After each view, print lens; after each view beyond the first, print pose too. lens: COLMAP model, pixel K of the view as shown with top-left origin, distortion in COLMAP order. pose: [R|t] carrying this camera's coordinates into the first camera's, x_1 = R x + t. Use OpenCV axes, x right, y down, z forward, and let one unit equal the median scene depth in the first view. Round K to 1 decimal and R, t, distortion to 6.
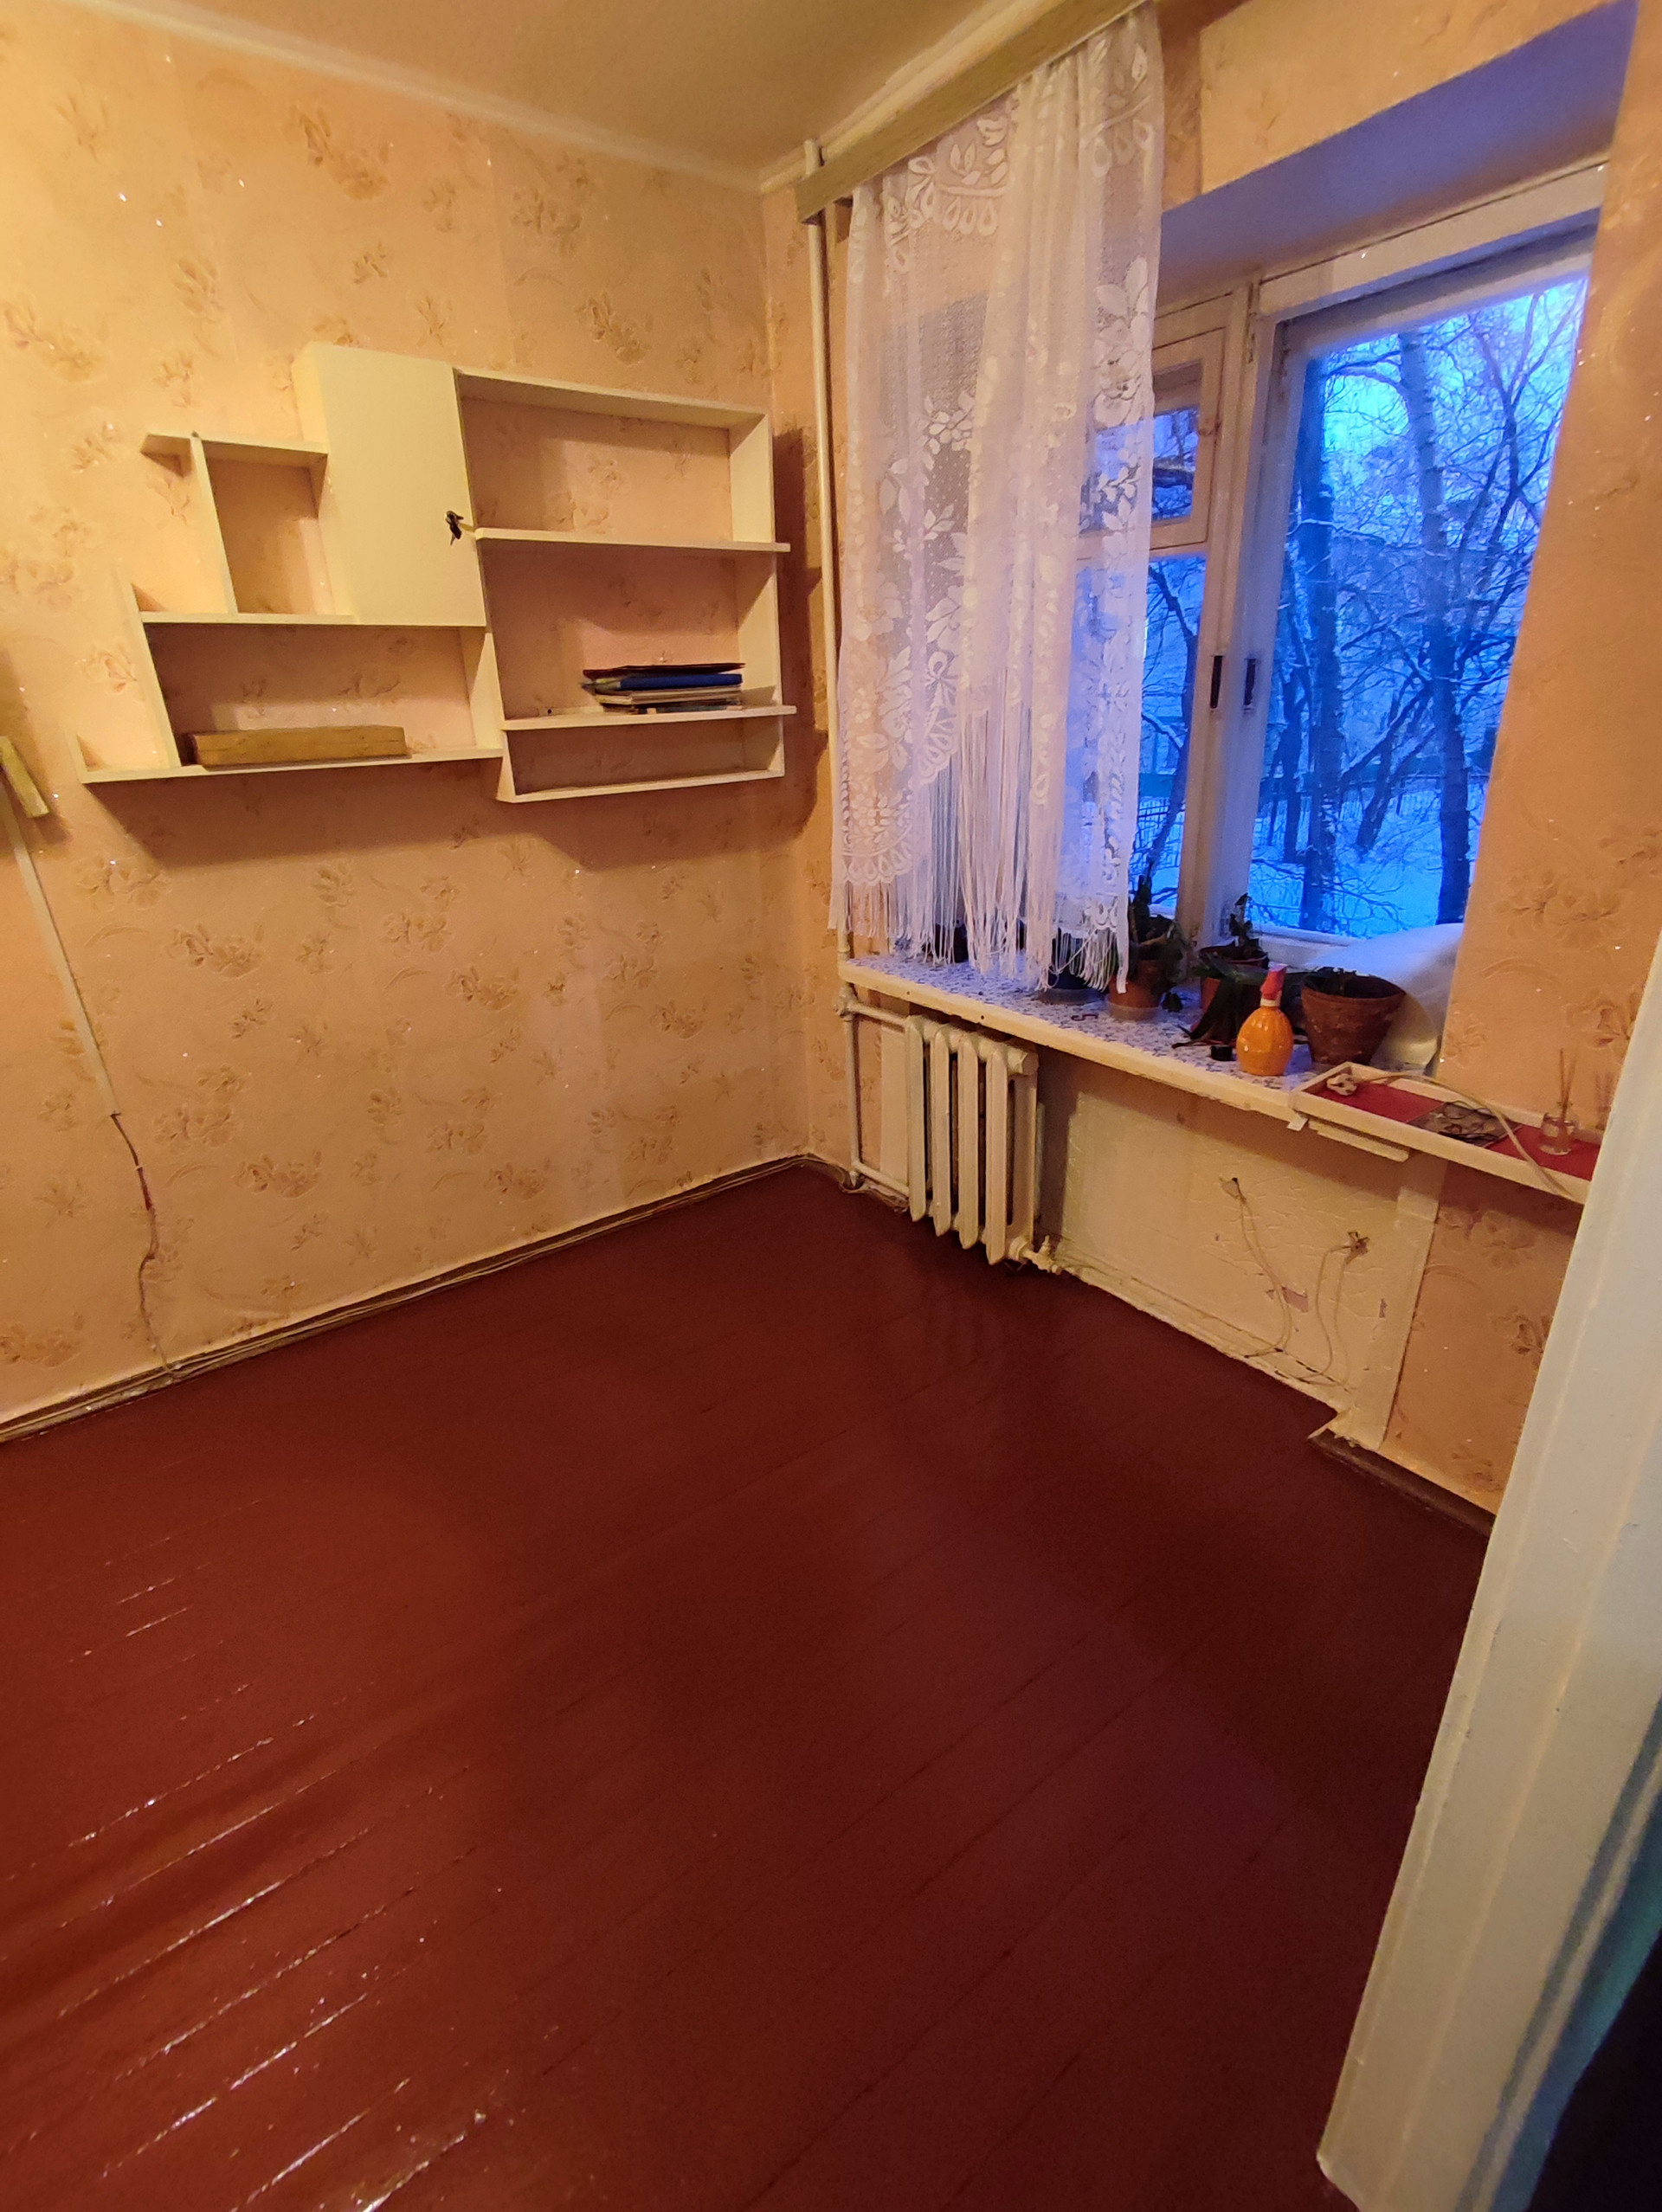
lens RADIAL K [[995.1, 0, 831.0], [0, 995.1, 1106.0], [0, 0, 1]] dist [0.003069, -0.000127]
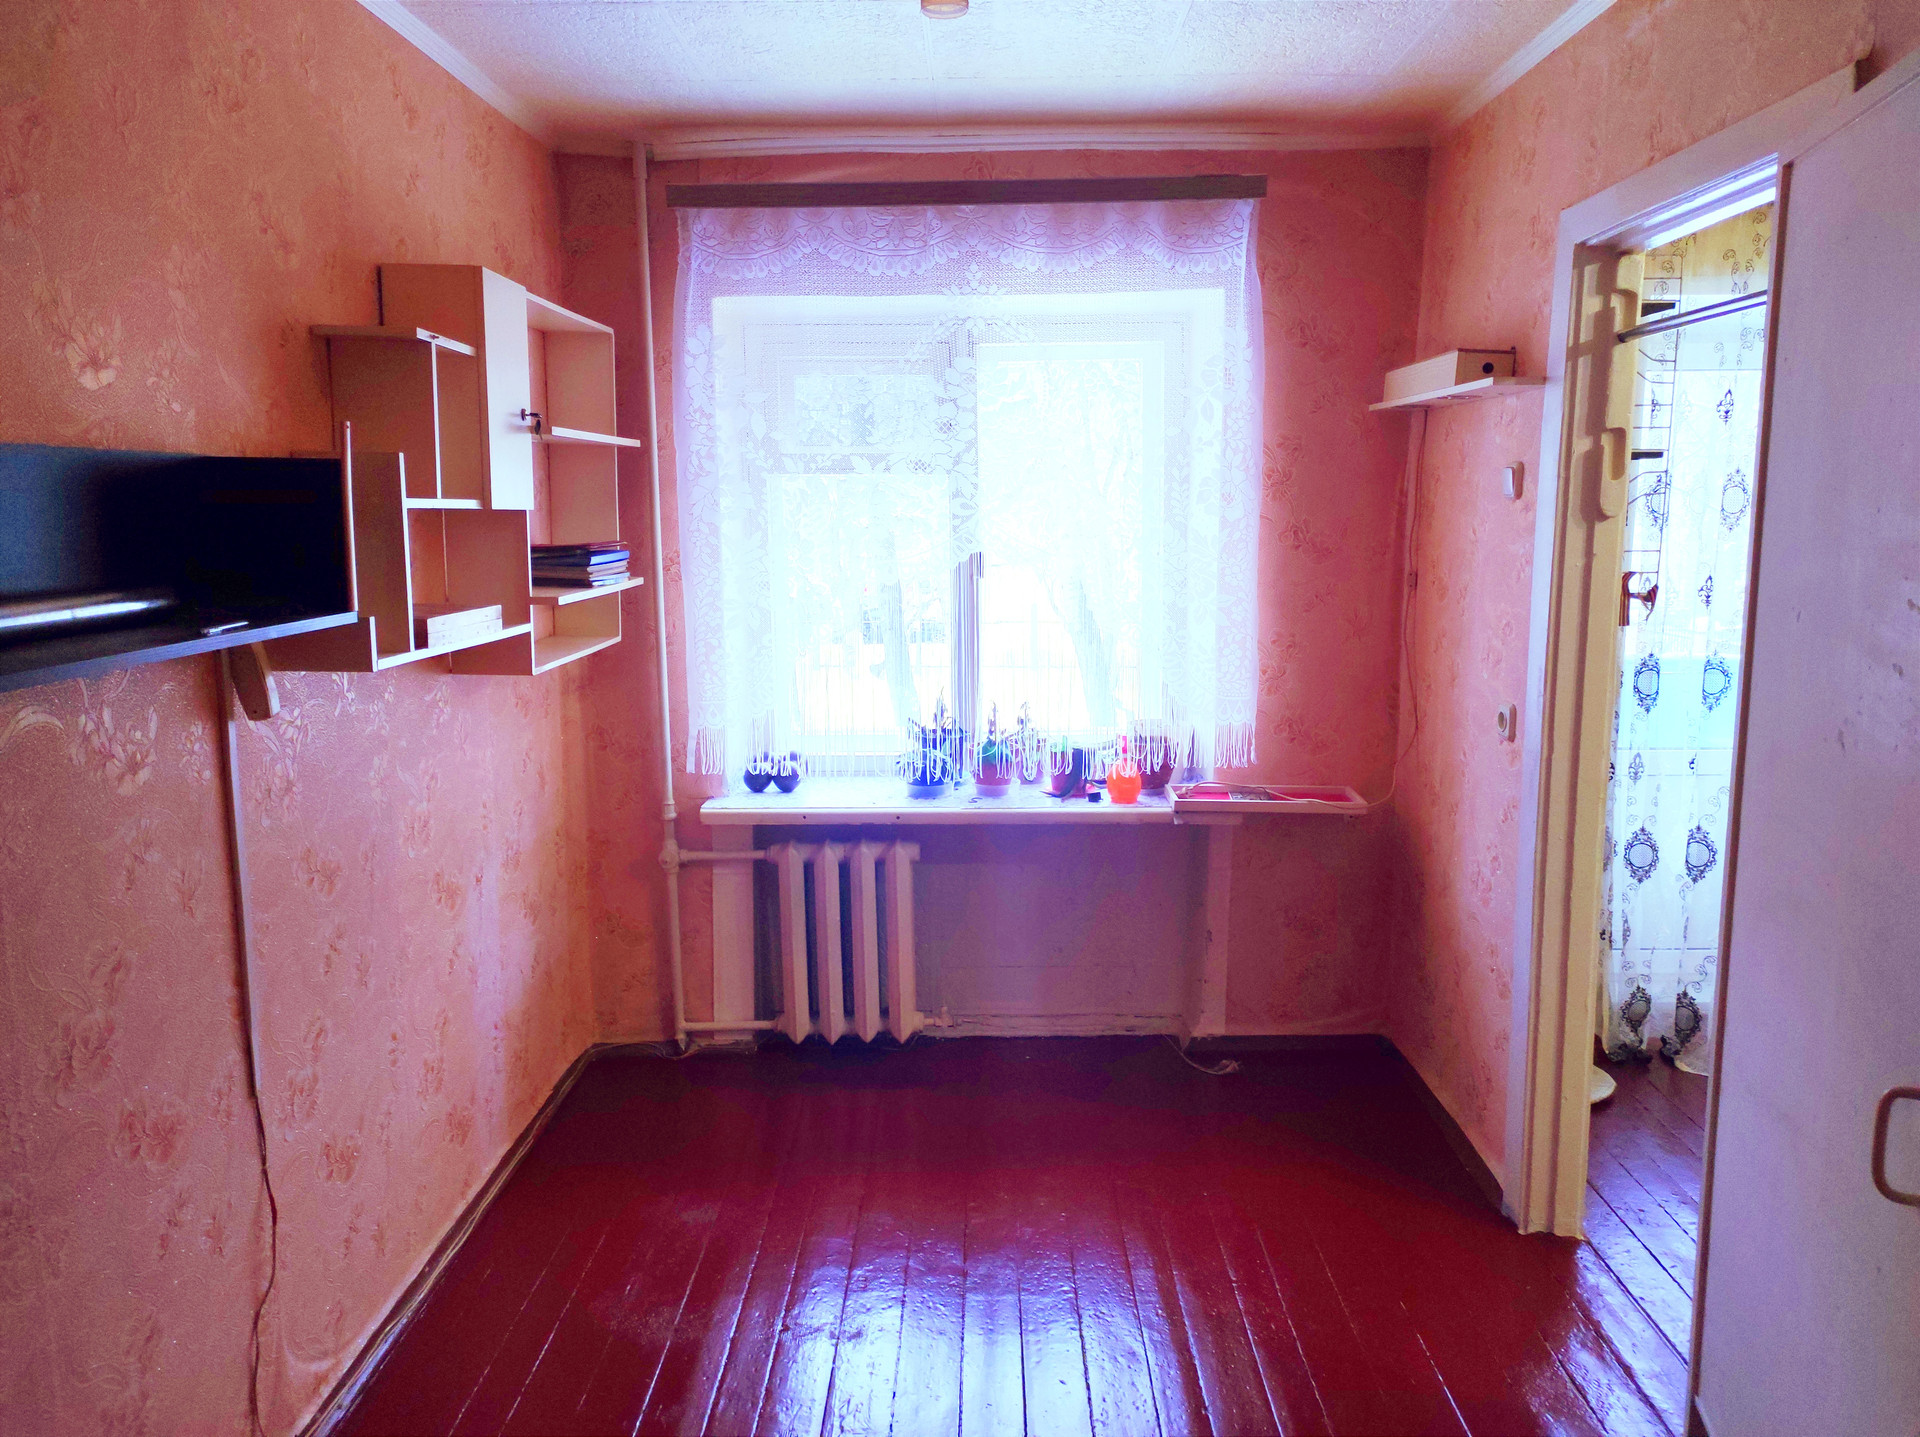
lens RADIAL K [[1436.9, 0, 960.0], [0, 1436.9, 718.5], [0, 0, 1]] dist [0.106968, 0.001313]
pose [[0.619454, -0.097703, 0.778929, -0.936729], [0.288716, 0.951038, -0.110315, 0.010122], [-0.730013, 0.293224, 0.617333, -0.143469]]
